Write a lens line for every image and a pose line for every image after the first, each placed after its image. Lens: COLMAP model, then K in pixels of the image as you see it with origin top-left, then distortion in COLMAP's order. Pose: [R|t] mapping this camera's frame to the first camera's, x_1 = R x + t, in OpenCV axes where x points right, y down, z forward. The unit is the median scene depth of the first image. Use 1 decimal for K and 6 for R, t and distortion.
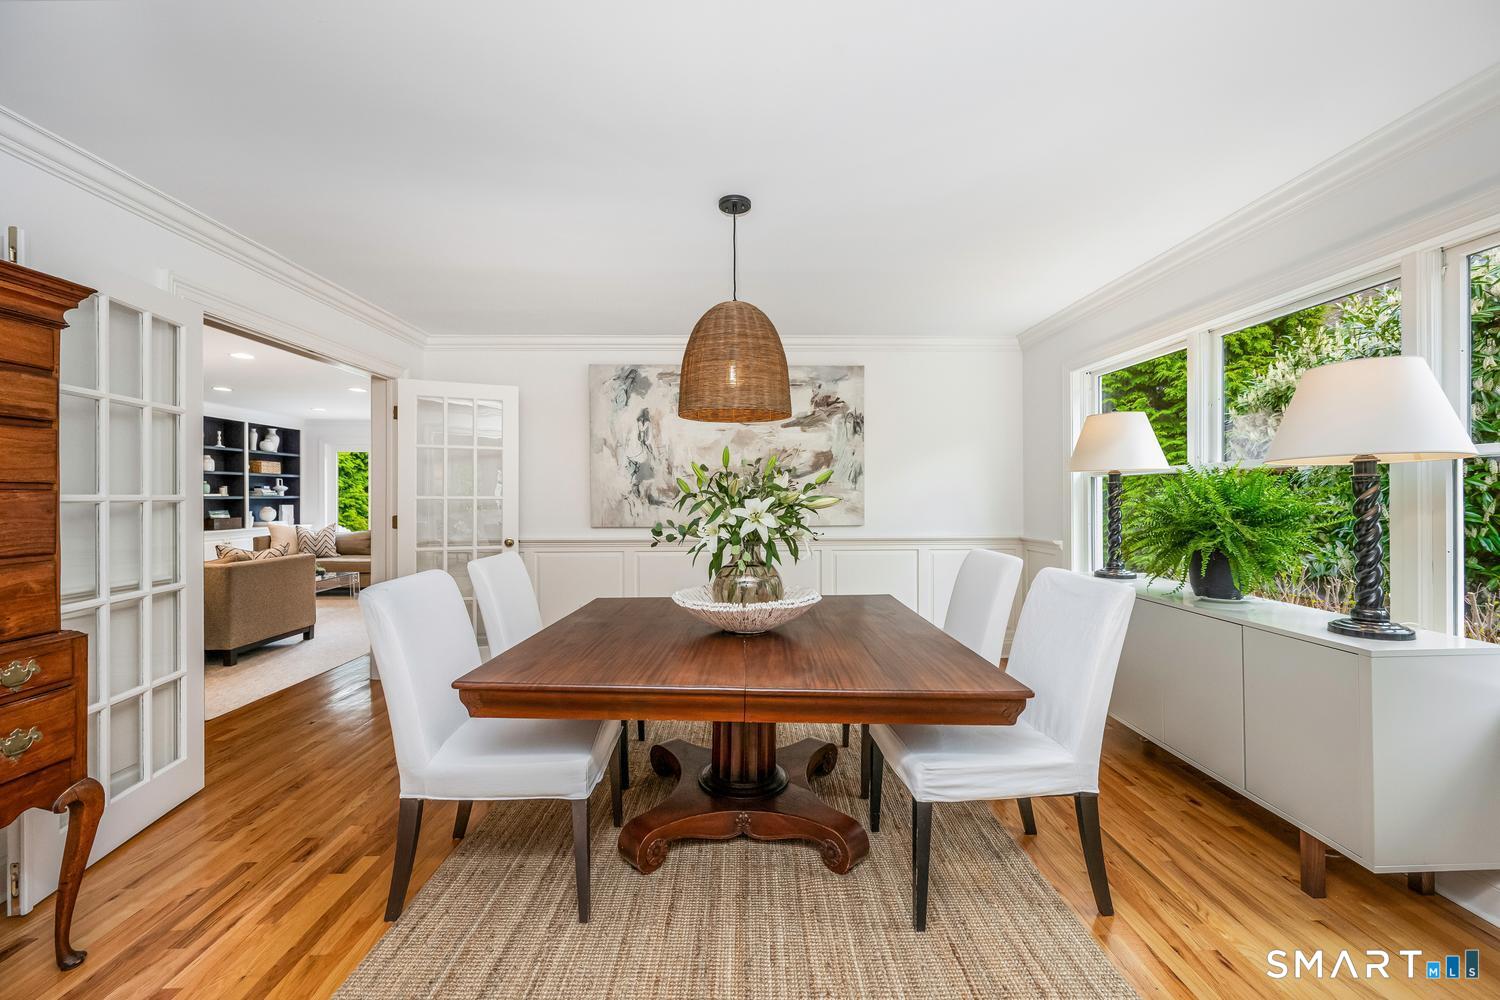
lens RADIAL K [[594.8, 0, 741.7], [0, 594.8, 497.4], [0, 0, 1]] dist [-0.001536, 0.000170]
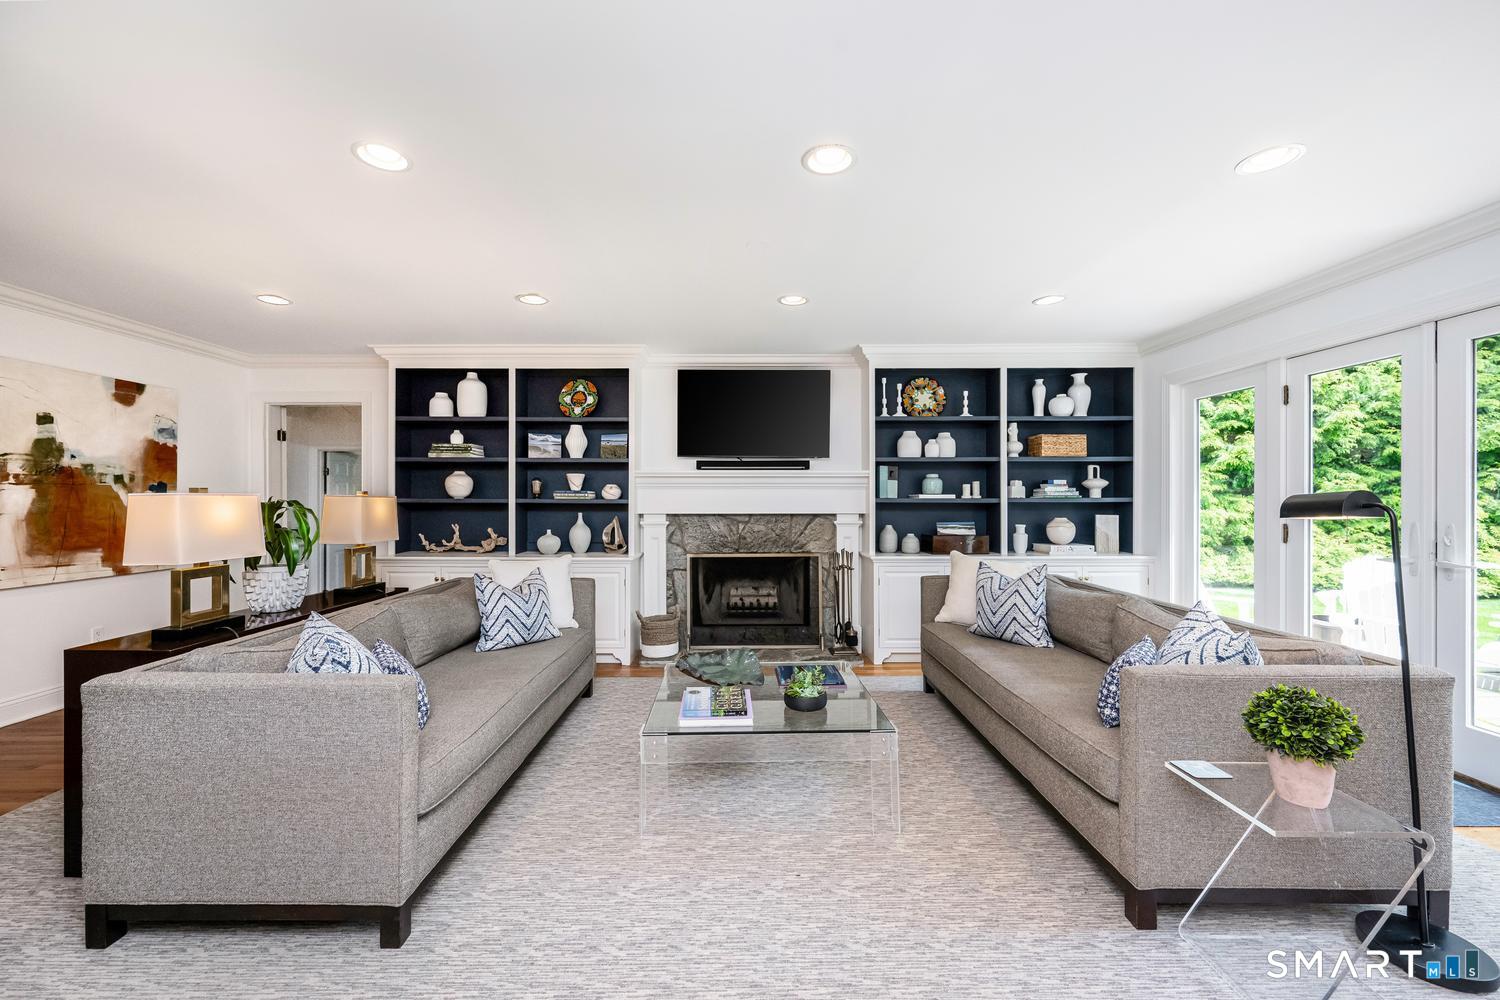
lens RADIAL K [[594.8, 0, 738.6], [0, 594.8, 503.1], [0, 0, 1]] dist [-0.001536, 0.000170]
pose [[-0.006130, 0.003073, -0.999976, -0.243547], [-0.000333, 0.999995, 0.003075, 0.000966], [0.999981, 0.000352, -0.006129, 0.691664]]
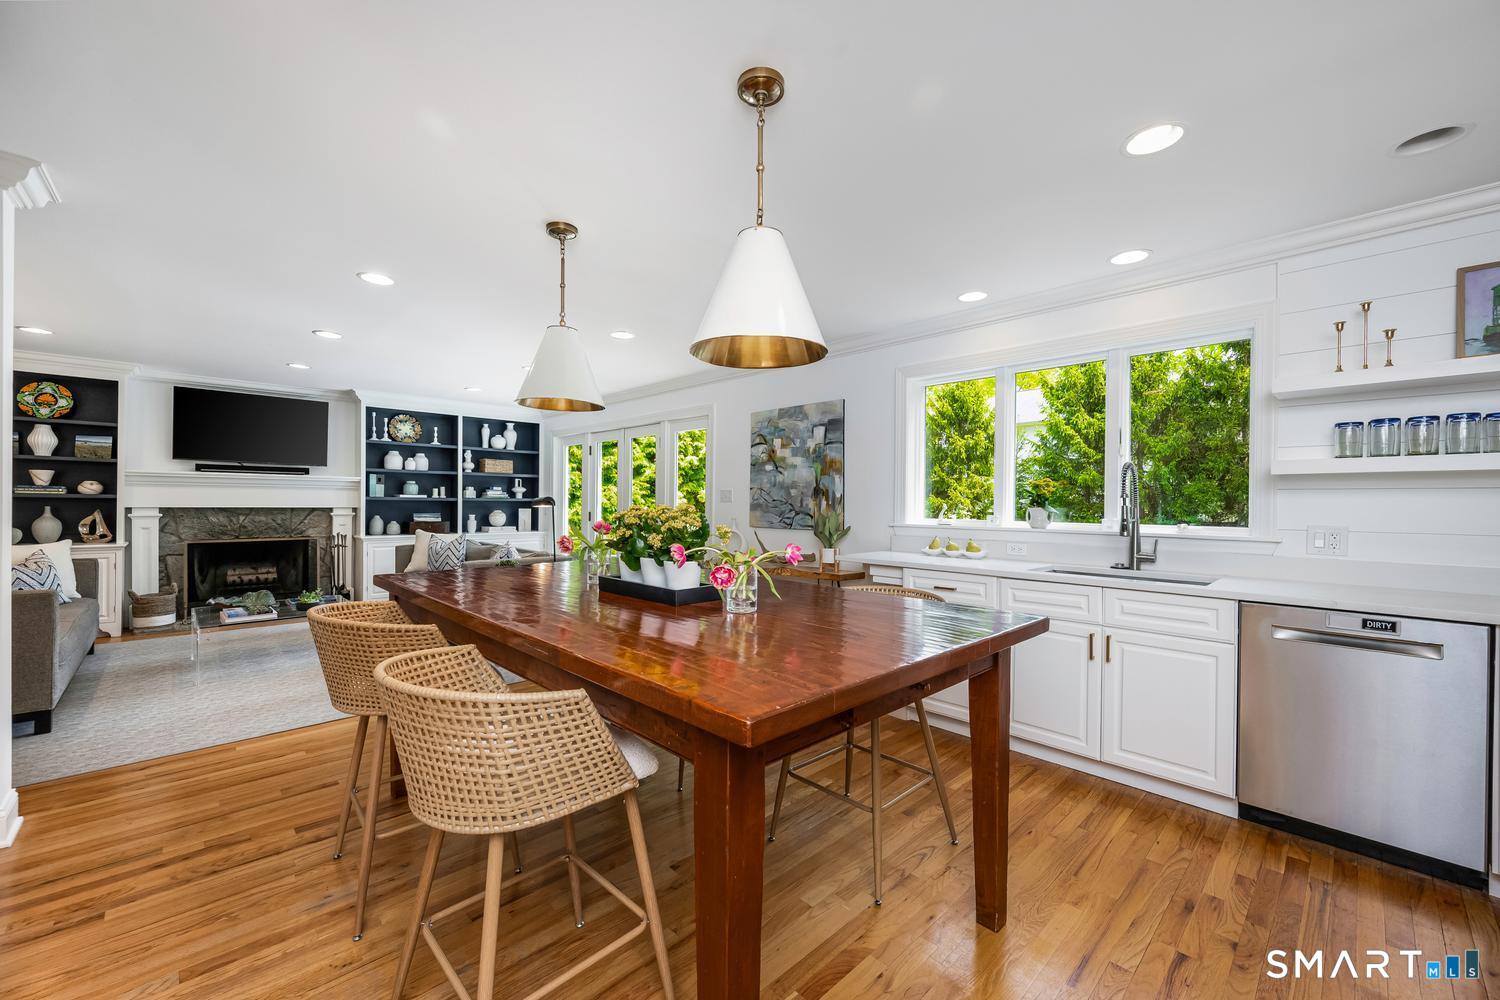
lens RADIAL K [[594.8, 0, 747.0], [0, 594.8, 504.0], [0, 0, 1]] dist [-0.001536, 0.000170]
pose [[0.689754, 0.008231, -0.723997, 0.108203], [-0.010509, 0.999944, 0.001357, 0.001087], [0.723968, 0.006672, 0.689801, 0.639711]]
